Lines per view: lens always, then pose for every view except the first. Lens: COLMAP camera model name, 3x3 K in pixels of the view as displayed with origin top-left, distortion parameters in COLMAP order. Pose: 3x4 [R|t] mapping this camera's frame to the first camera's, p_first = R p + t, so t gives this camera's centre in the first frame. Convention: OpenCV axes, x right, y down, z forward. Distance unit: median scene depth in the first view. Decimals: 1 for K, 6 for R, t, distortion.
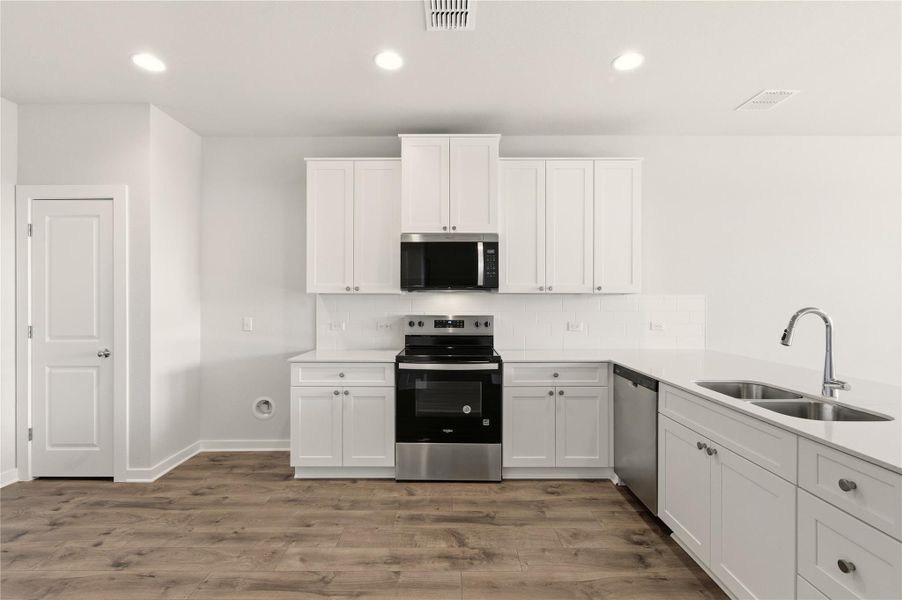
lens RADIAL K [[408.7, 0, 453.6], [0, 408.7, 301.5], [0, 0, 1]] dist [0.002342, -0.001129]
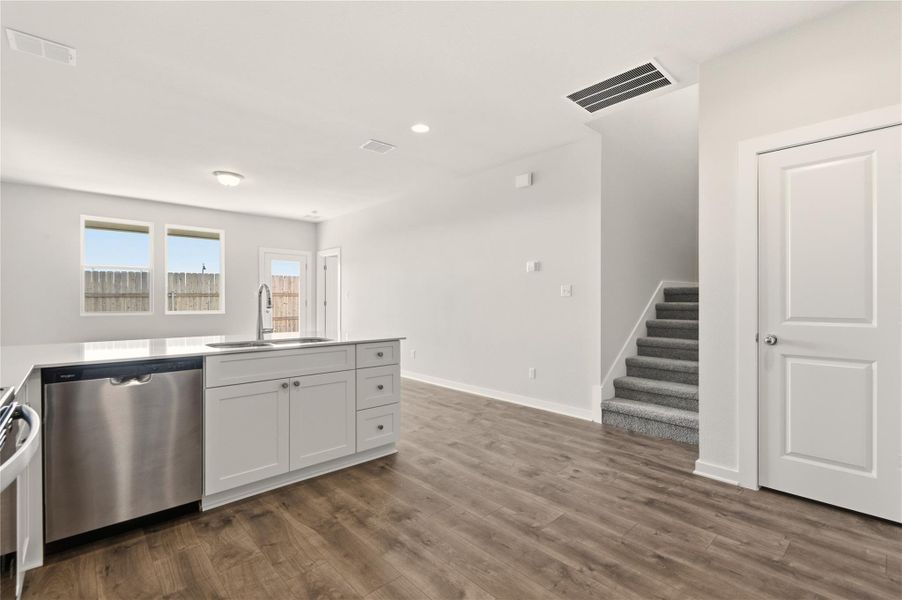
lens RADIAL K [[408.7, 0, 453.6], [0, 408.7, 301.5], [0, 0, 1]] dist [0.002342, -0.001129]
pose [[-0.677647, -0.005150, 0.735370, -0.599222], [-0.003329, 0.999987, 0.003936, 0.061414], [-0.735380, 0.000219, -0.677655, 1.218464]]
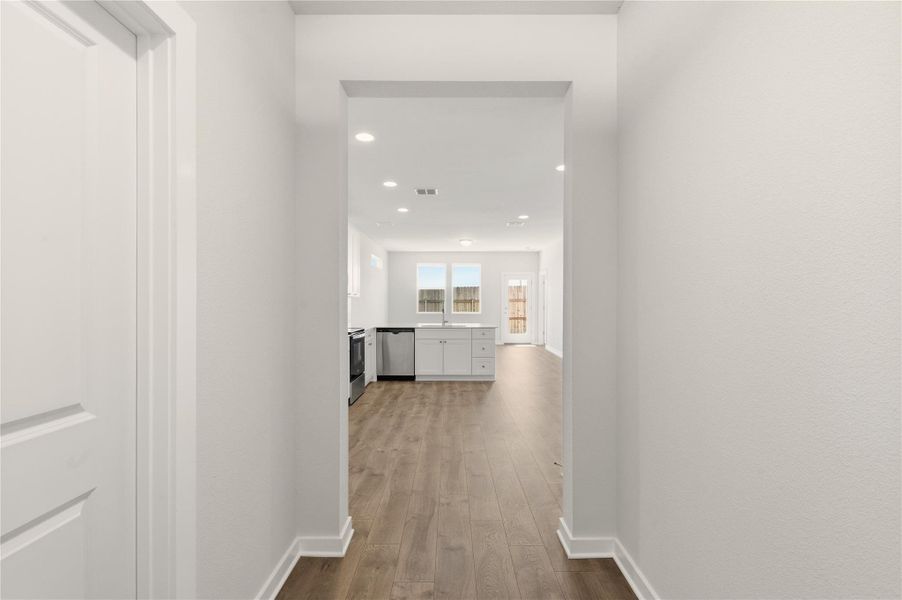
lens RADIAL K [[408.7, 0, 453.6], [0, 408.7, 301.5], [0, 0, 1]] dist [0.002342, -0.001129]
pose [[-0.007039, -0.003276, 0.999970, -2.385995], [-0.002893, 0.999991, 0.003256, -0.003211], [-0.999971, -0.002870, -0.007049, 0.745696]]
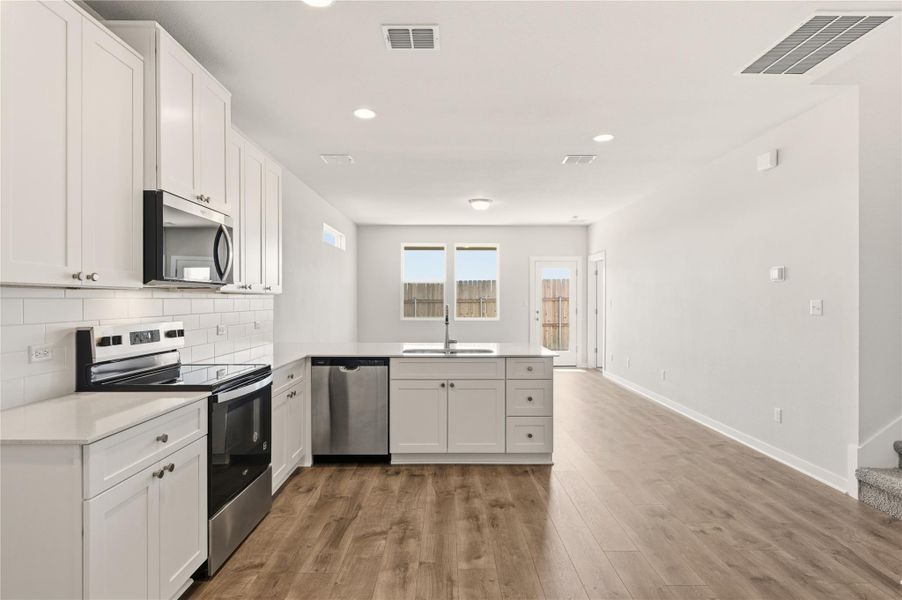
lens RADIAL K [[488.0, 0, 451.0], [0, 488.0, 300.0], [0, 0, 1]] dist [0.002907, -0.001074]
pose [[-0.009491, -0.001365, 0.999954, -1.179180], [-0.001829, 0.999997, 0.001348, -0.005457], [-0.999953, -0.001816, -0.009493, 0.803277]]
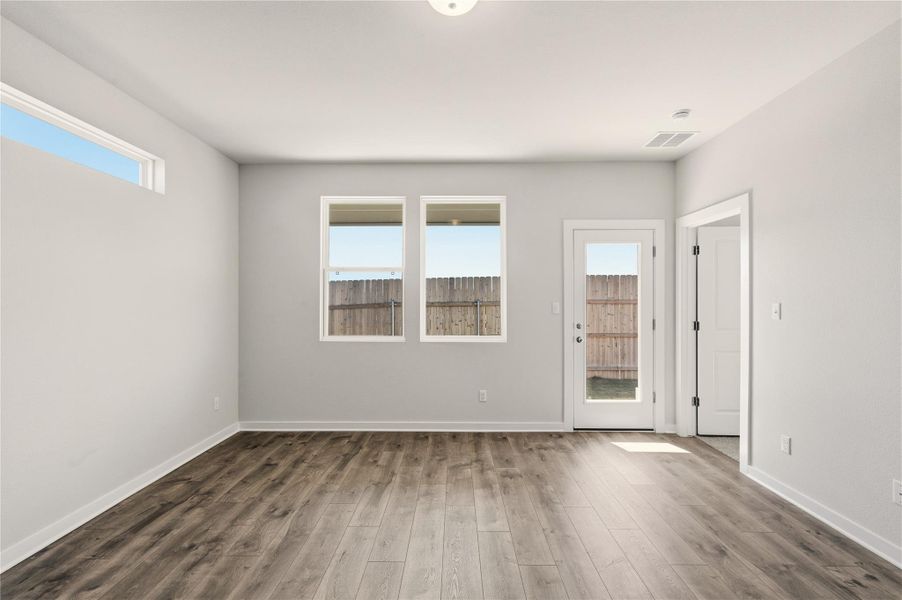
lens RADIAL K [[408.7, 0, 453.6], [0, 408.7, 301.5], [0, 0, 1]] dist [0.002342, -0.001129]
pose [[0.005572, -0.005571, 0.999969, 1.232568], [0.012988, 0.999901, 0.005498, -0.034578], [-0.999900, 0.012957, 0.005644, 0.565197]]
